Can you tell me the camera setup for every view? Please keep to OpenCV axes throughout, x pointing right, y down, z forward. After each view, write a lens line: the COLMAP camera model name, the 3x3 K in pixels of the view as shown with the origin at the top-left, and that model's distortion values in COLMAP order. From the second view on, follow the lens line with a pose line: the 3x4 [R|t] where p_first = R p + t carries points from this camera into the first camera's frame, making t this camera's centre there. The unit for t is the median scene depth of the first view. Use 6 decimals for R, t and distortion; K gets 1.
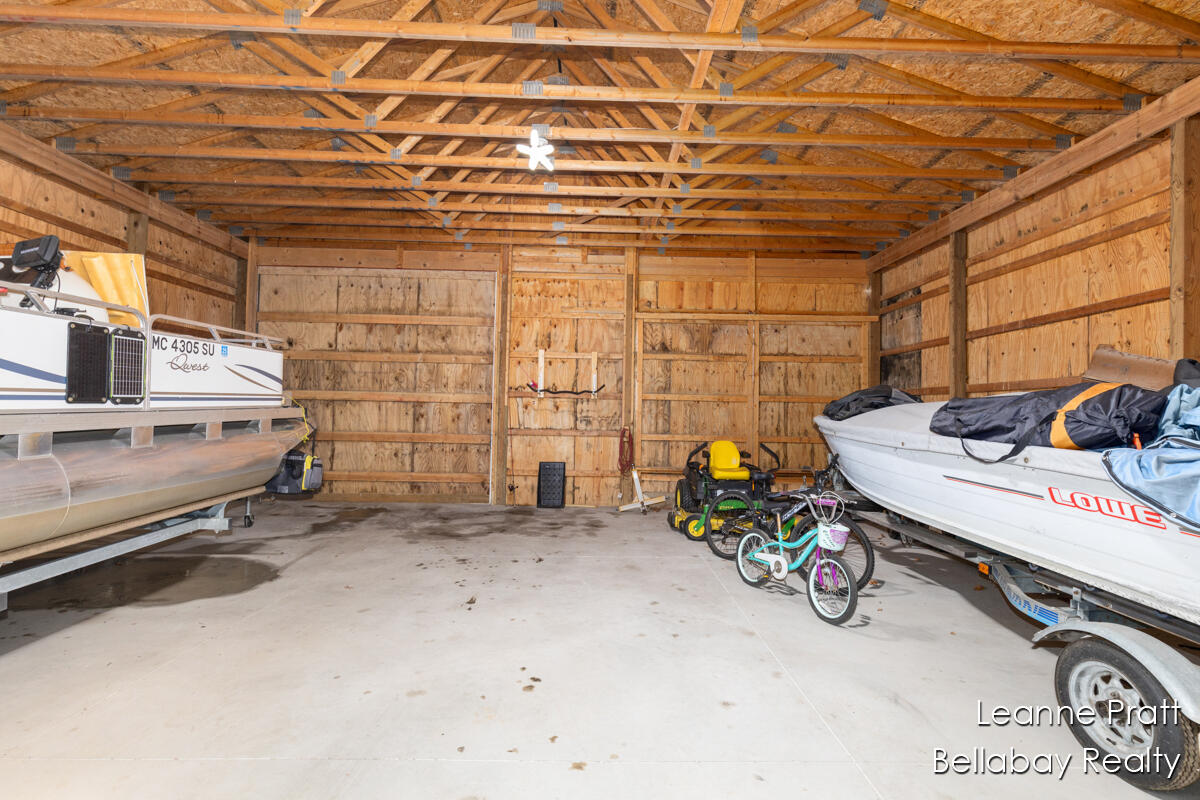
lens RADIAL K [[559.9, 0, 599.4], [0, 559.9, 401.3], [0, 0, 1]] dist [0.009056, -0.003713]
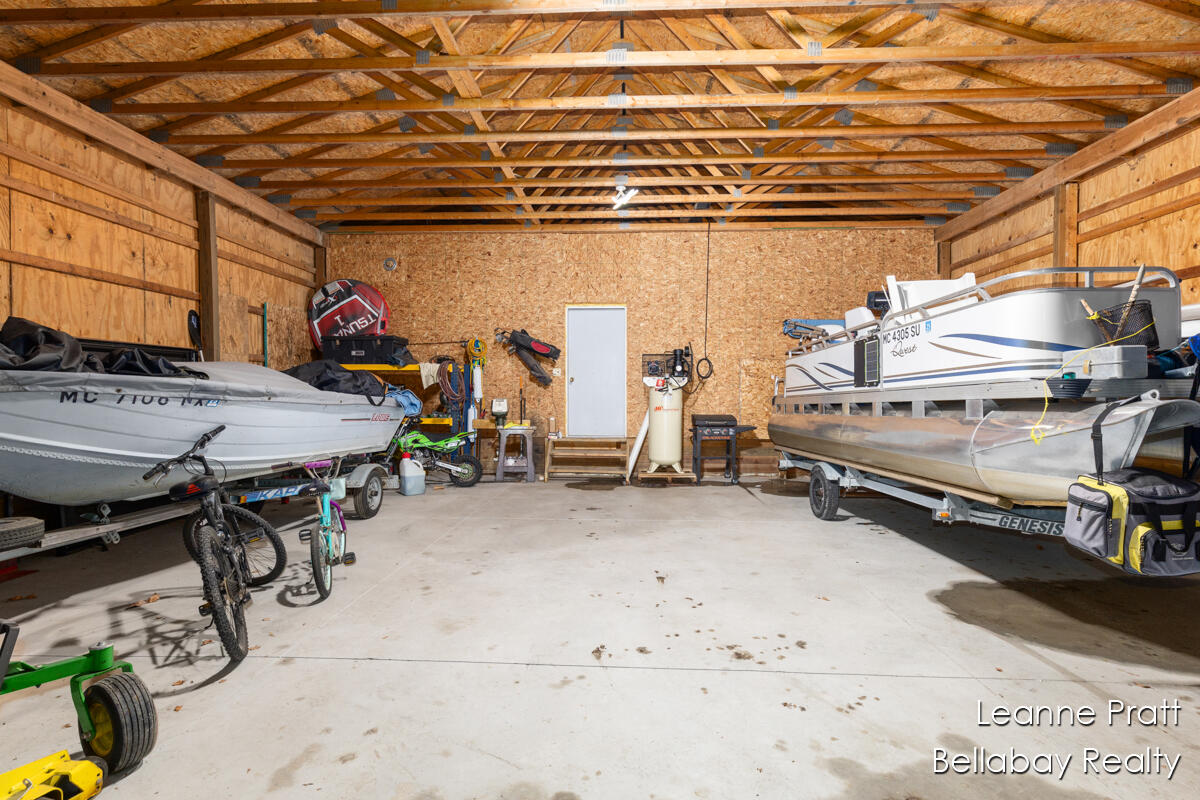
lens RADIAL K [[559.9, 0, 601.4], [0, 559.9, 403.5], [0, 0, 1]] dist [0.009056, -0.003713]
pose [[-0.998206, -0.022084, 0.055657, -0.173005], [-0.022688, 0.999690, -0.010256, 0.064372], [-0.055413, -0.011501, -0.998397, 1.988847]]
